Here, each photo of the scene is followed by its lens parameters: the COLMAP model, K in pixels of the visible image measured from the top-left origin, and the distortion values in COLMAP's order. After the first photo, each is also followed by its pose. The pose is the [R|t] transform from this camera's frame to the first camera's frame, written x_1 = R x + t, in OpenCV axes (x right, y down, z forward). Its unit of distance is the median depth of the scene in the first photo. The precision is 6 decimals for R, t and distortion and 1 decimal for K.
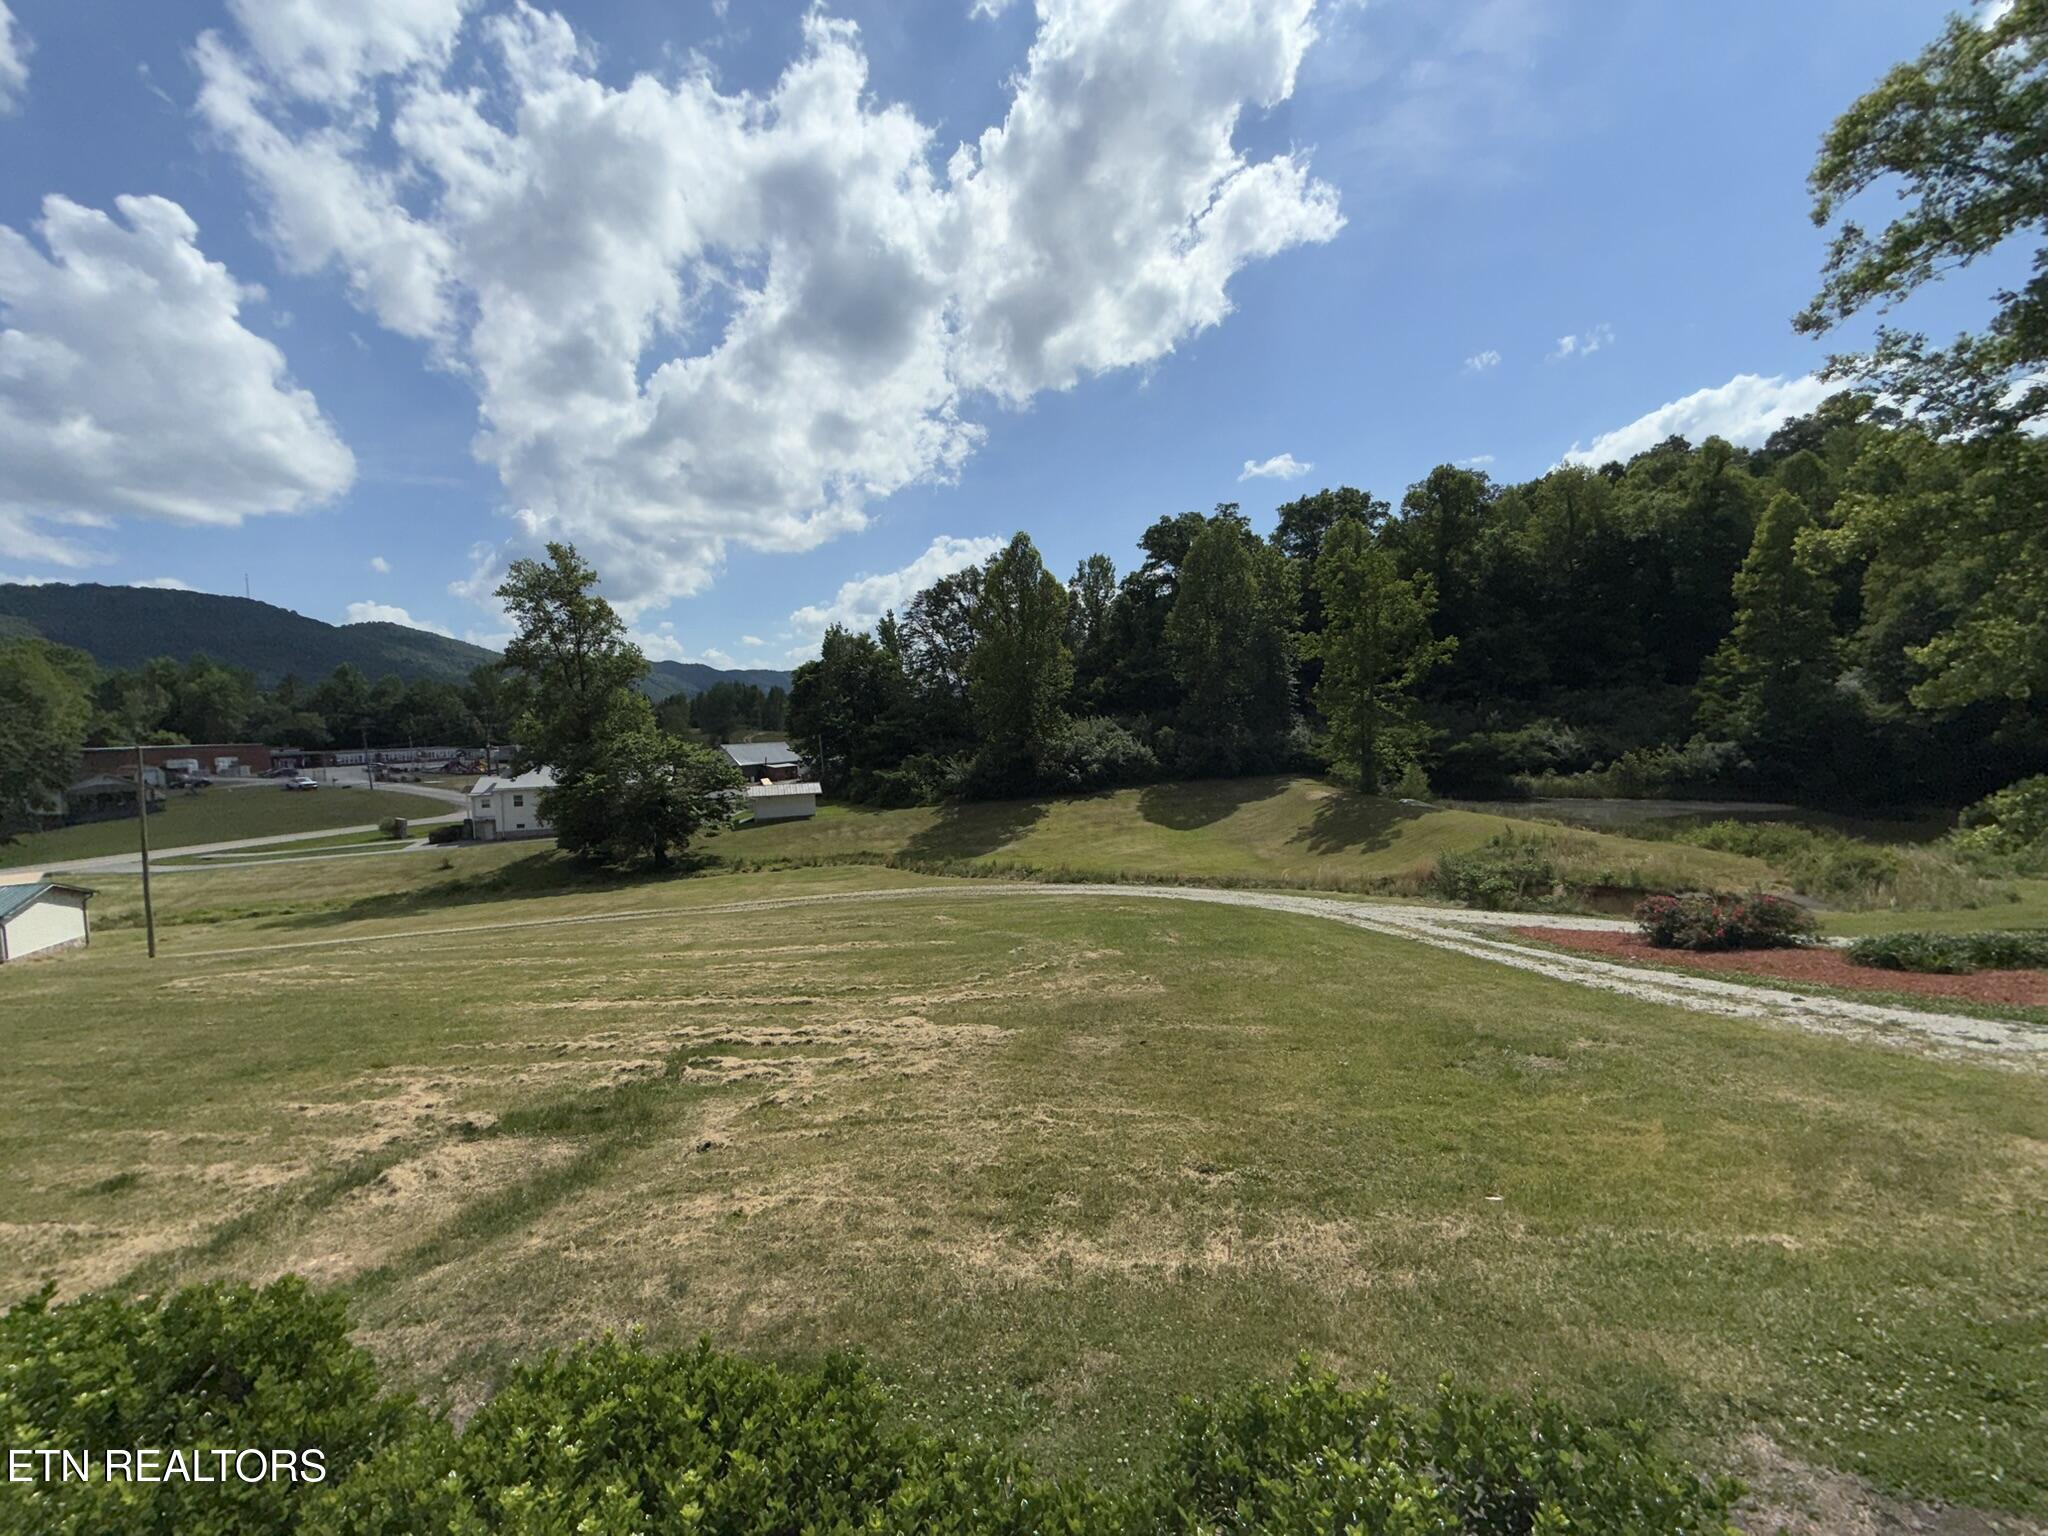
lens RADIAL K [[821.3, 0, 1015.1], [0, 821.3, 760.2], [0, 0, 1]] dist [0.001419, -0.000377]
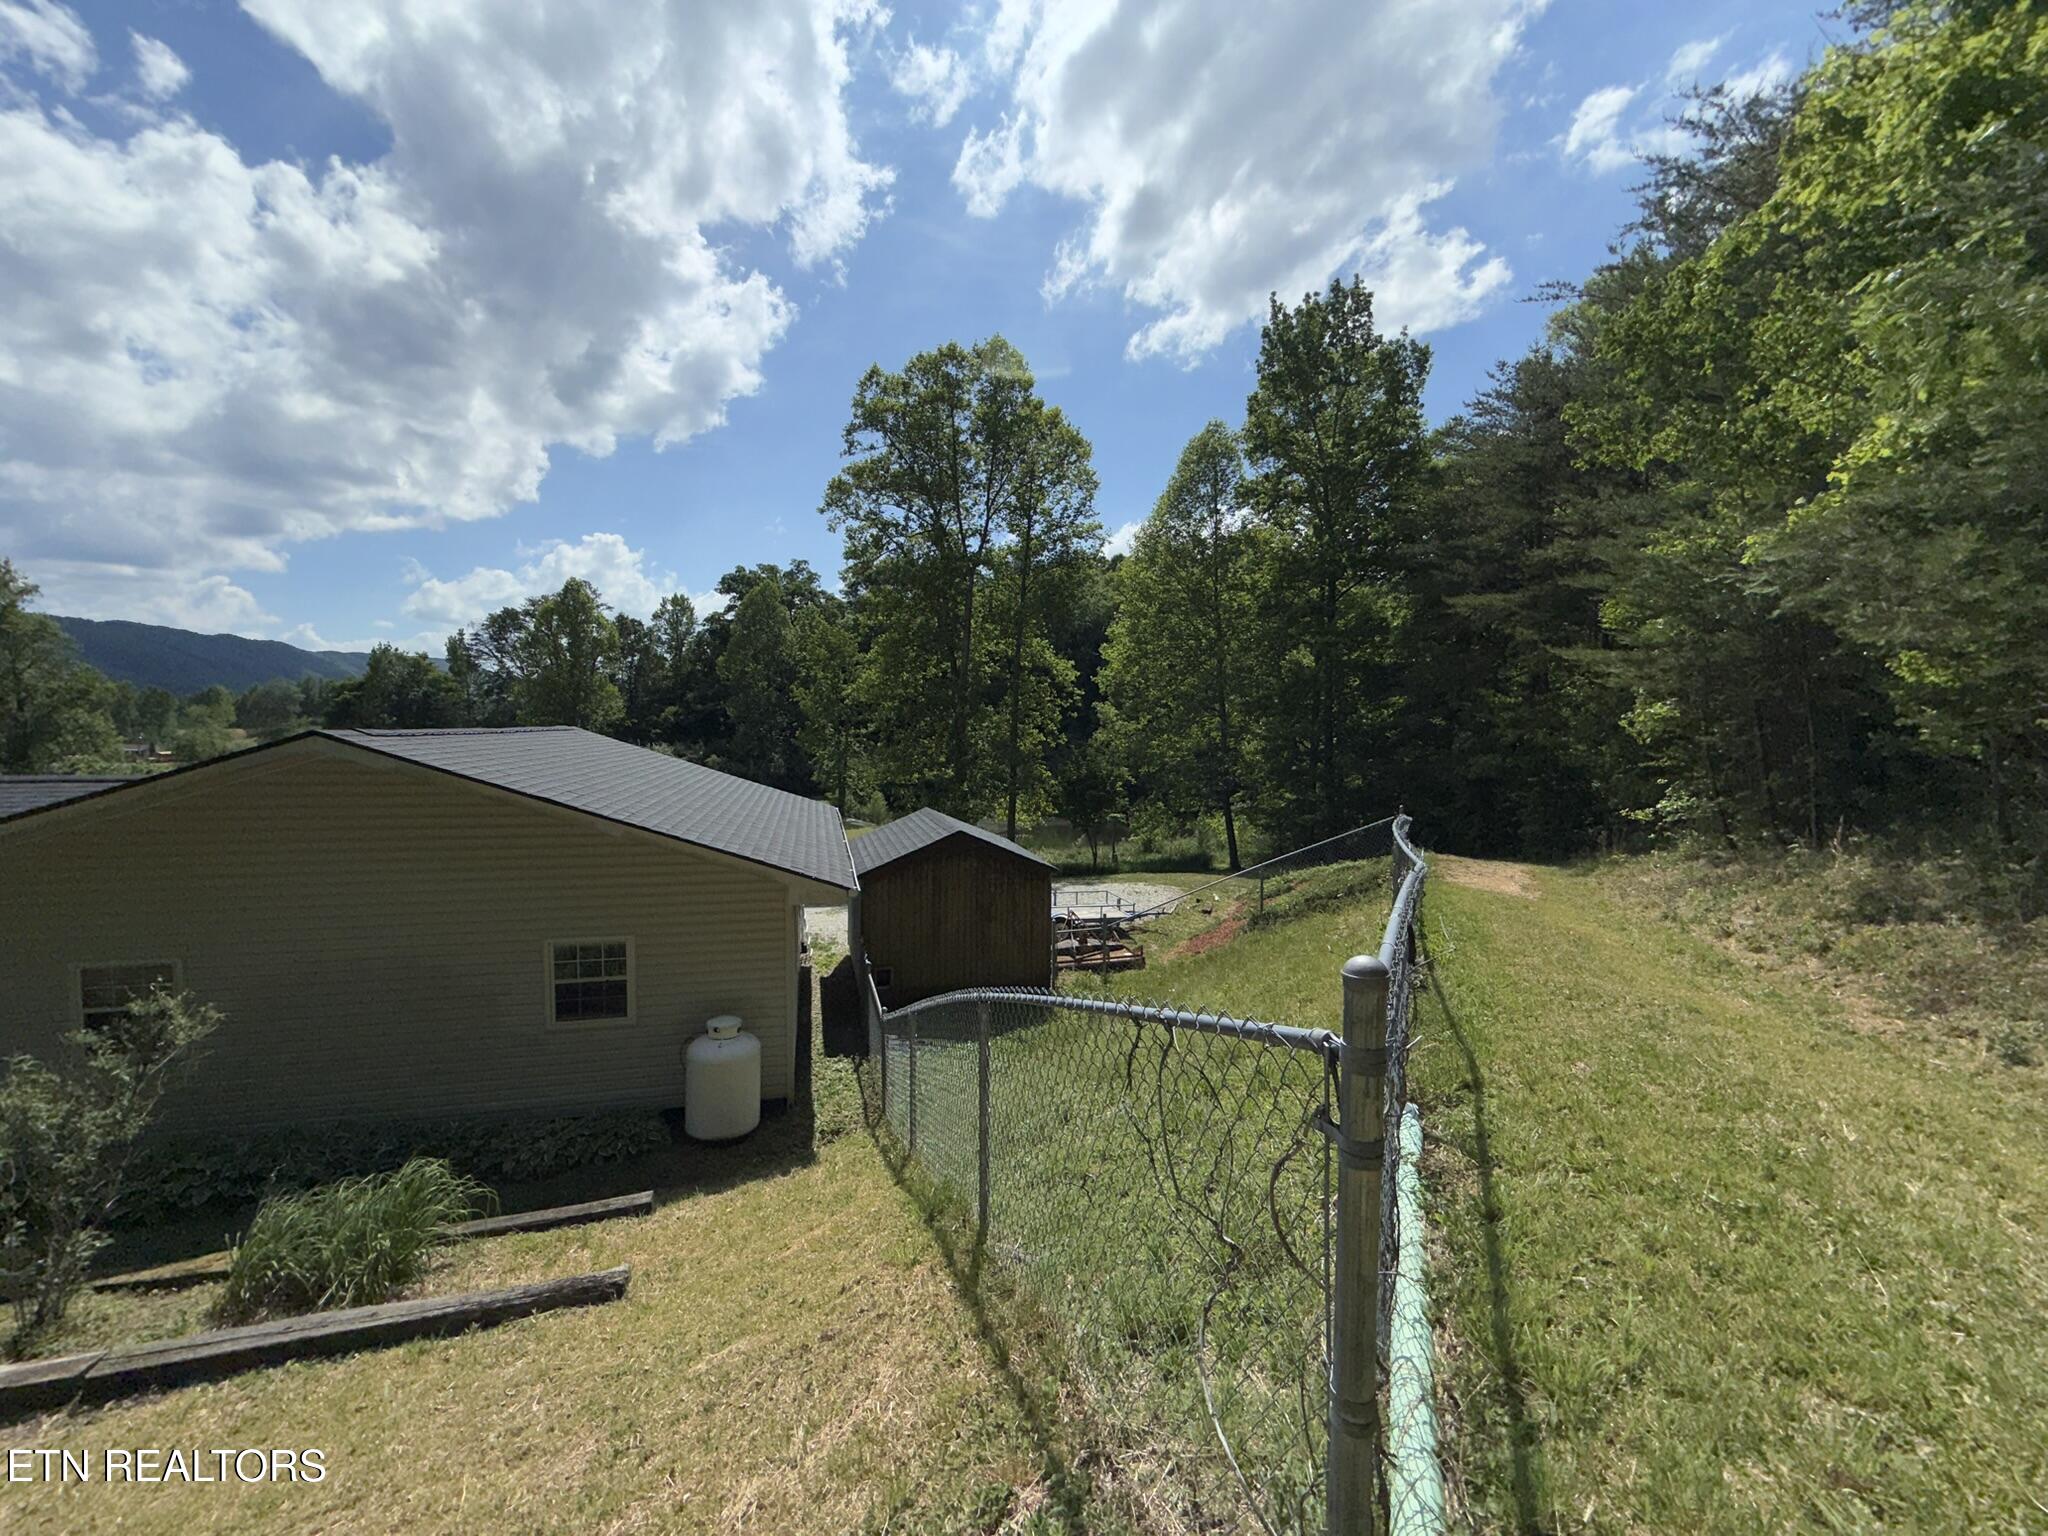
lens RADIAL K [[821.3, 0, 1017.6], [0, 821.3, 773.4], [0, 0, 1]] dist [0.001419, -0.000377]
pose [[0.933657, 0.010834, 0.358004, 0.216523], [-0.012162, 0.999925, 0.001458, -0.028454], [-0.357962, -0.005715, 0.933719, -0.306710]]
